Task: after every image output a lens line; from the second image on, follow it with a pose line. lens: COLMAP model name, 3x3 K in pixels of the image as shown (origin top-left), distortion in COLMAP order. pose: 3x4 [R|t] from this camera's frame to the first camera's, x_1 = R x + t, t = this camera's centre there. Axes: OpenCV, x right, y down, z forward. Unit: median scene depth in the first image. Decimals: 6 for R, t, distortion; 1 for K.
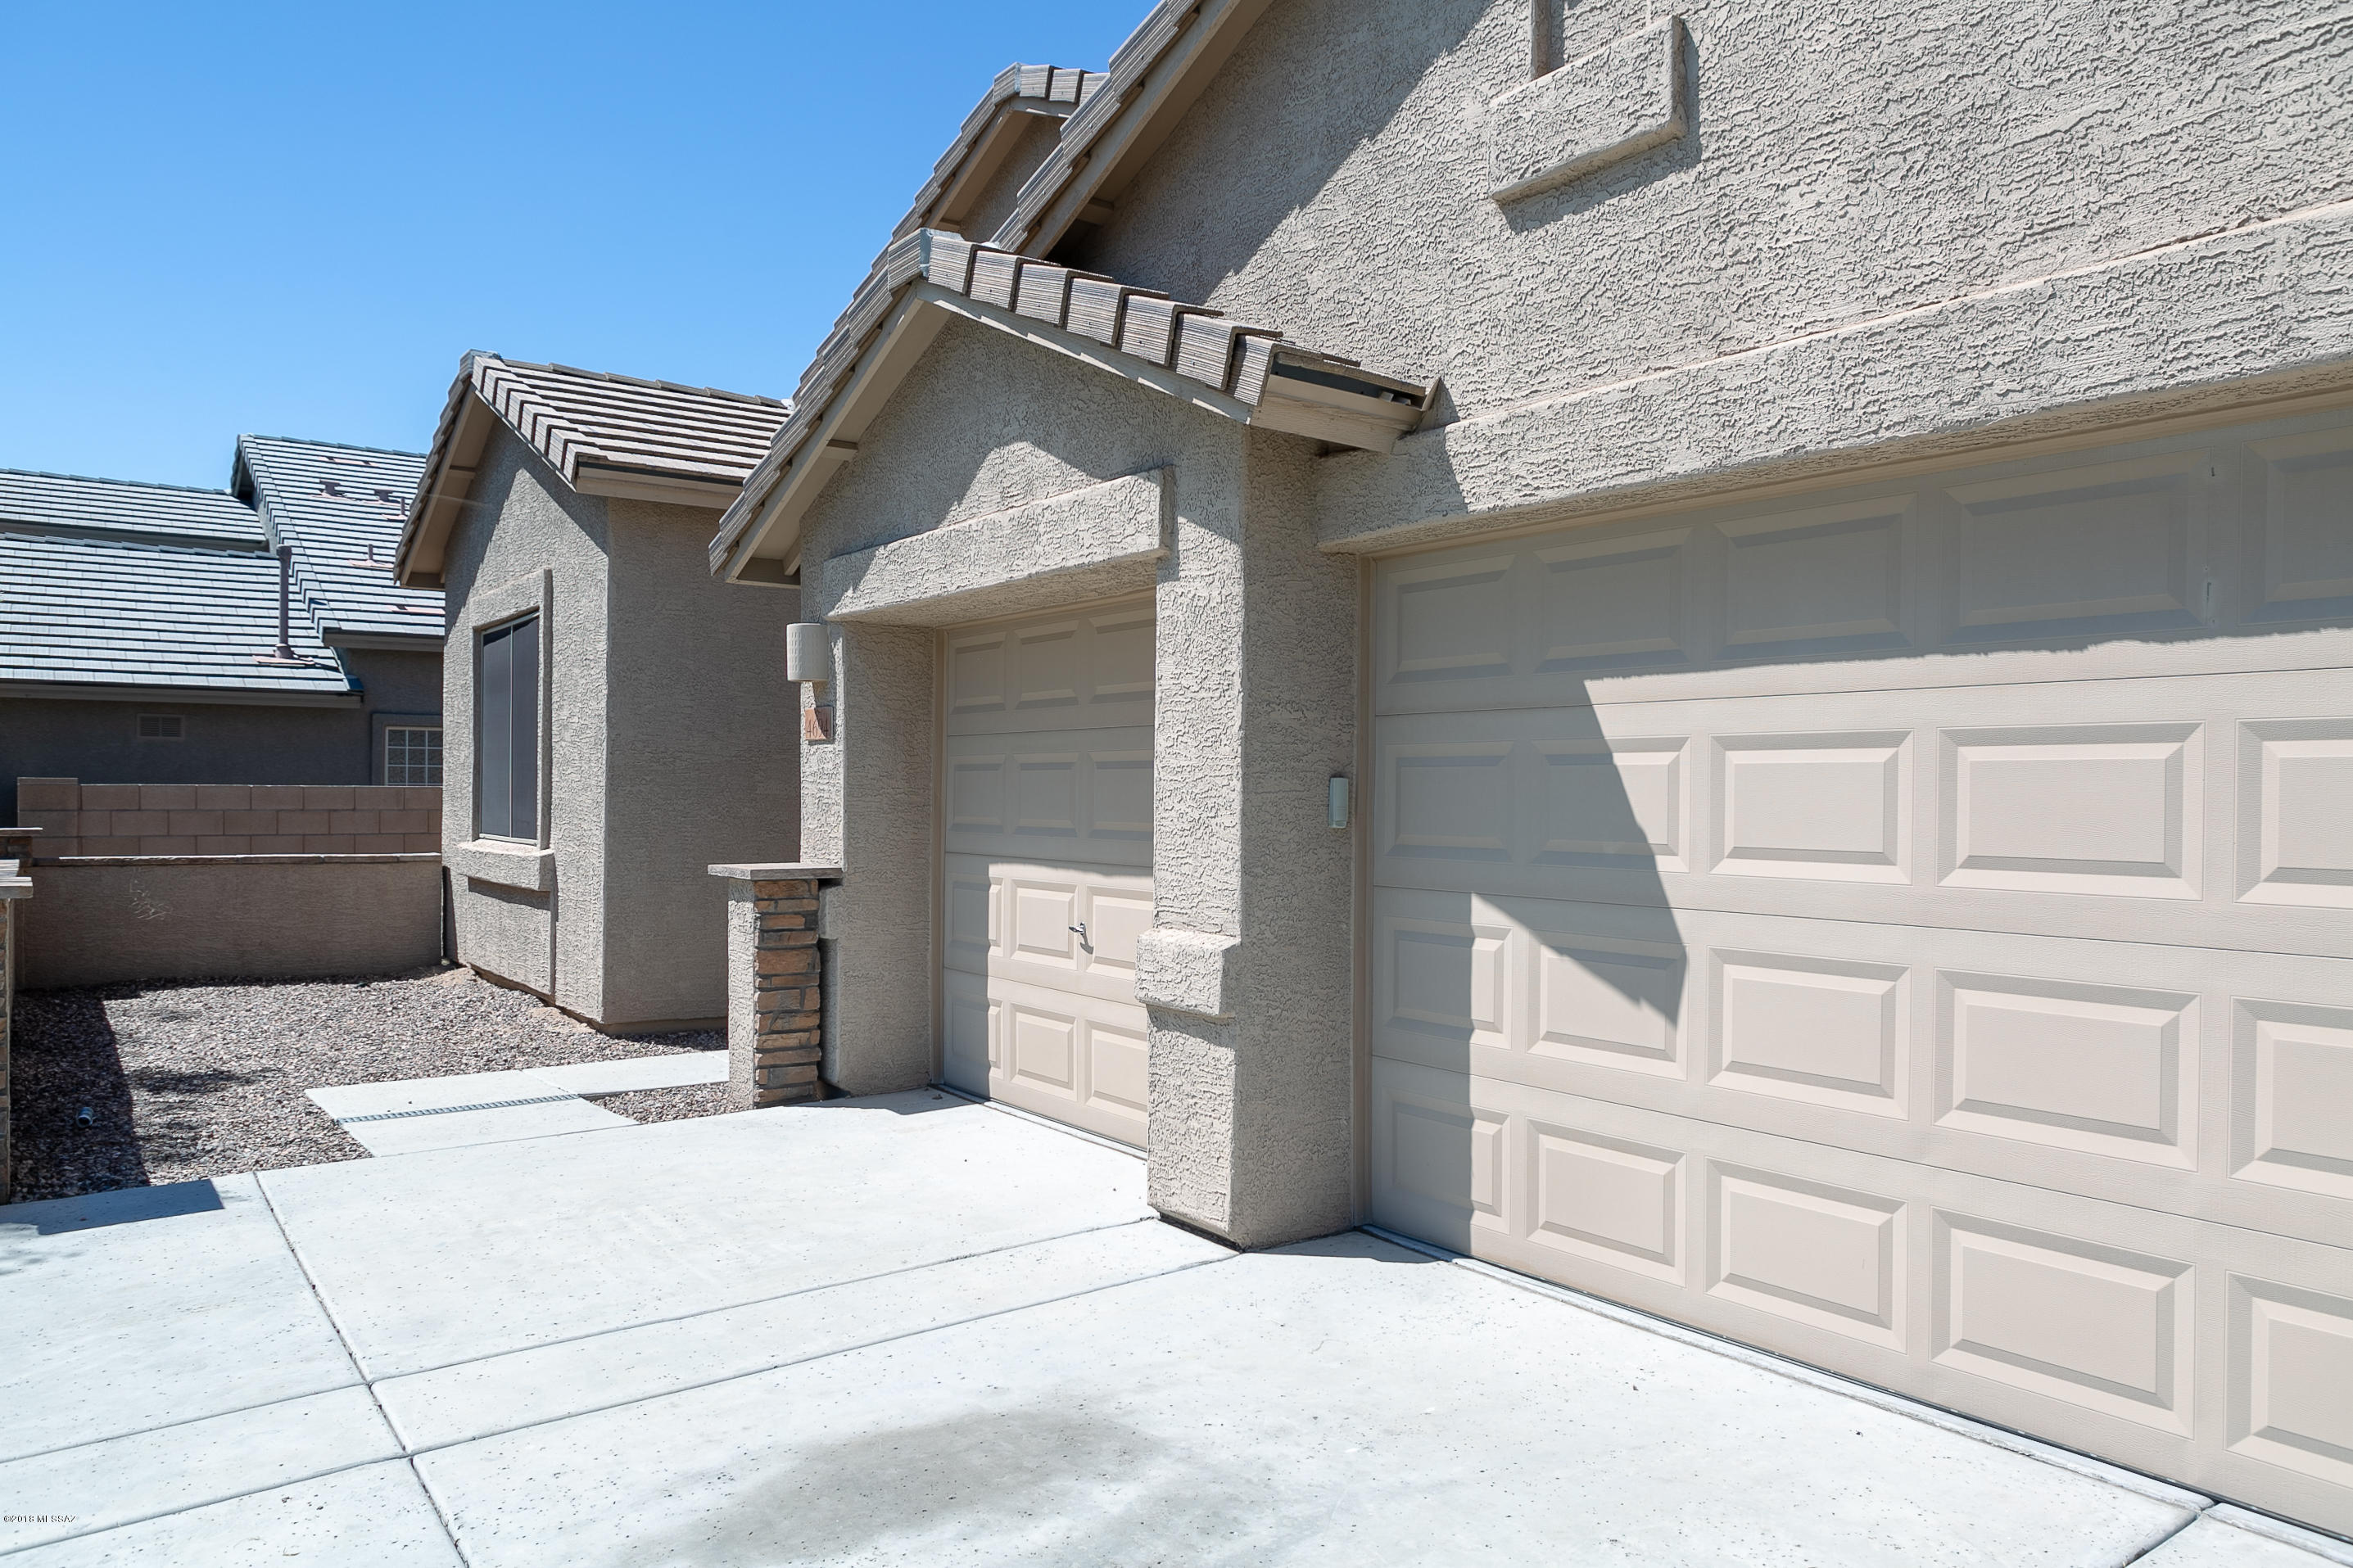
lens RADIAL K [[1594.1, 0, 1173.1], [0, 1594.1, 811.3], [0, 0, 1]] dist [-0.032108, 0.024870]
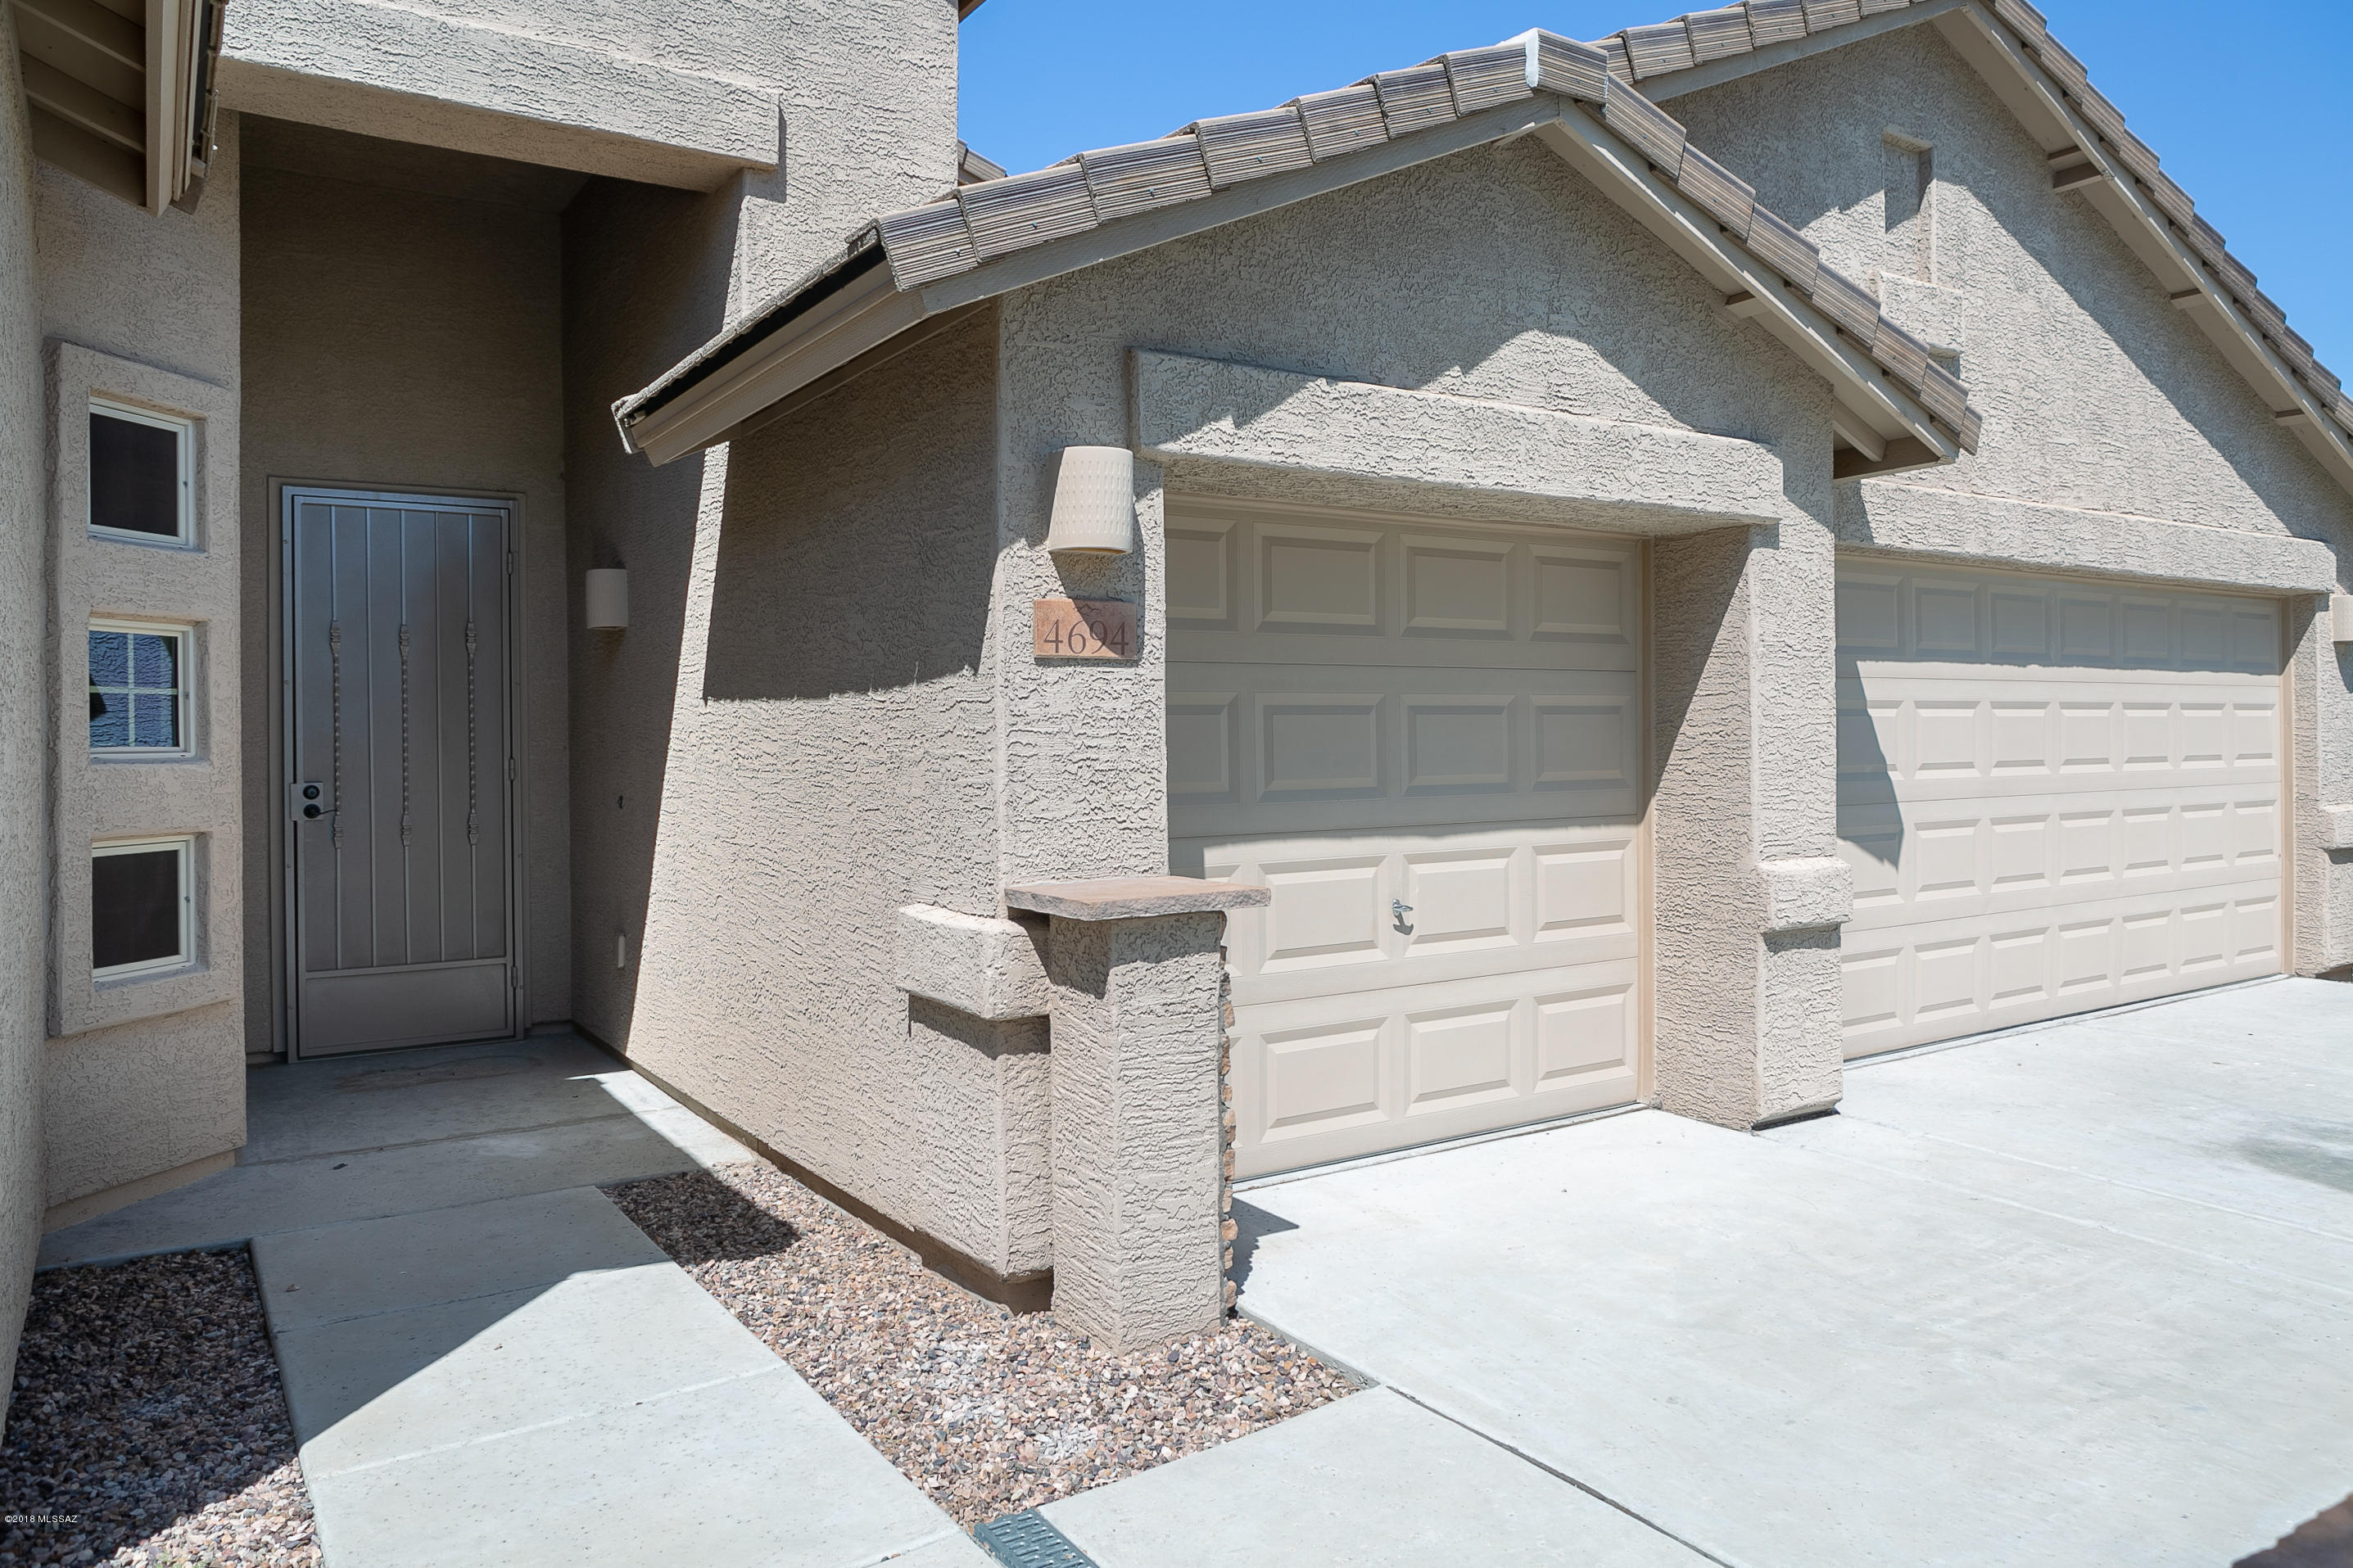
lens RADIAL K [[1598.0, 0, 1219.0], [0, 1598.0, 723.1], [0, 0, 1]] dist [-0.006461, 0.001386]
pose [[0.029728, -0.002318, 0.999555, -1.178875], [0.019578, 0.999807, 0.001737, -0.033111], [-0.999366, 0.019517, 0.029768, 1.414242]]
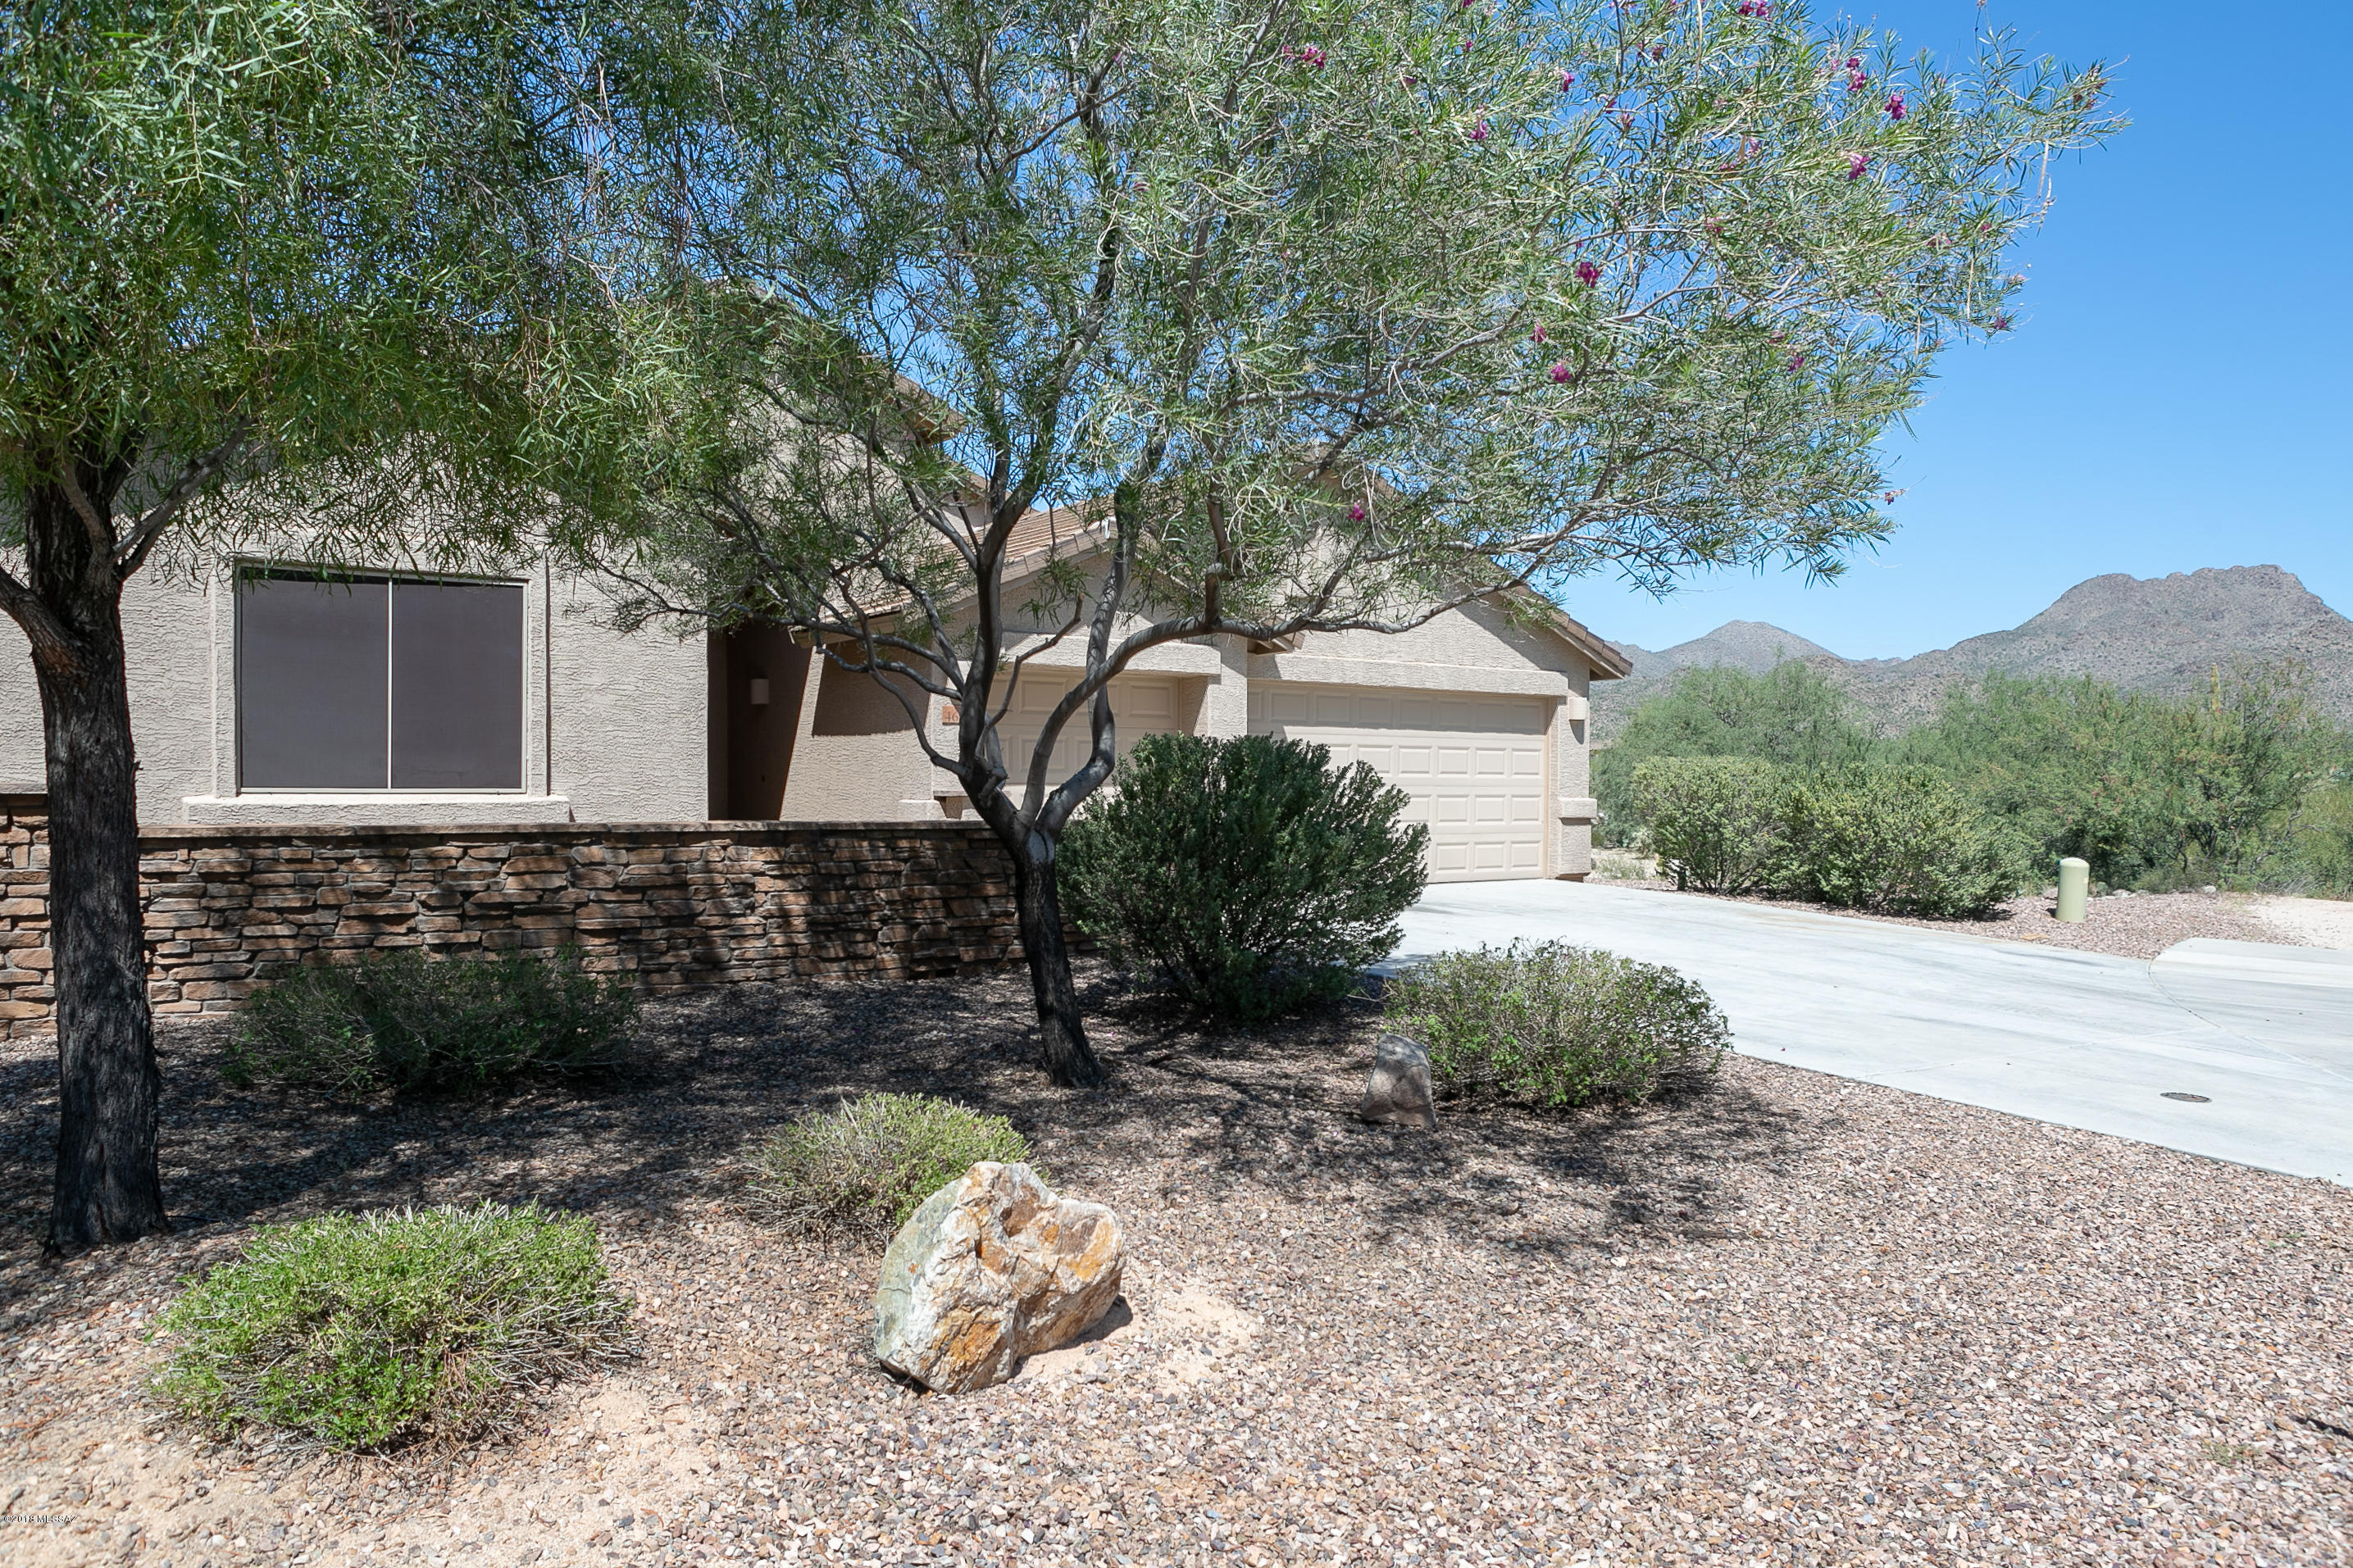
lens RADIAL K [[1608.3, 0, 1176.5], [0, 1608.3, 784.0], [0, 0, 1]] dist [-0.030680, 0.018762]
pose [[-0.000176, -0.007624, 0.999971, -3.168517], [0.006689, 0.999949, 0.007625, 0.020535], [-0.999978, 0.006690, -0.000125, 1.125494]]
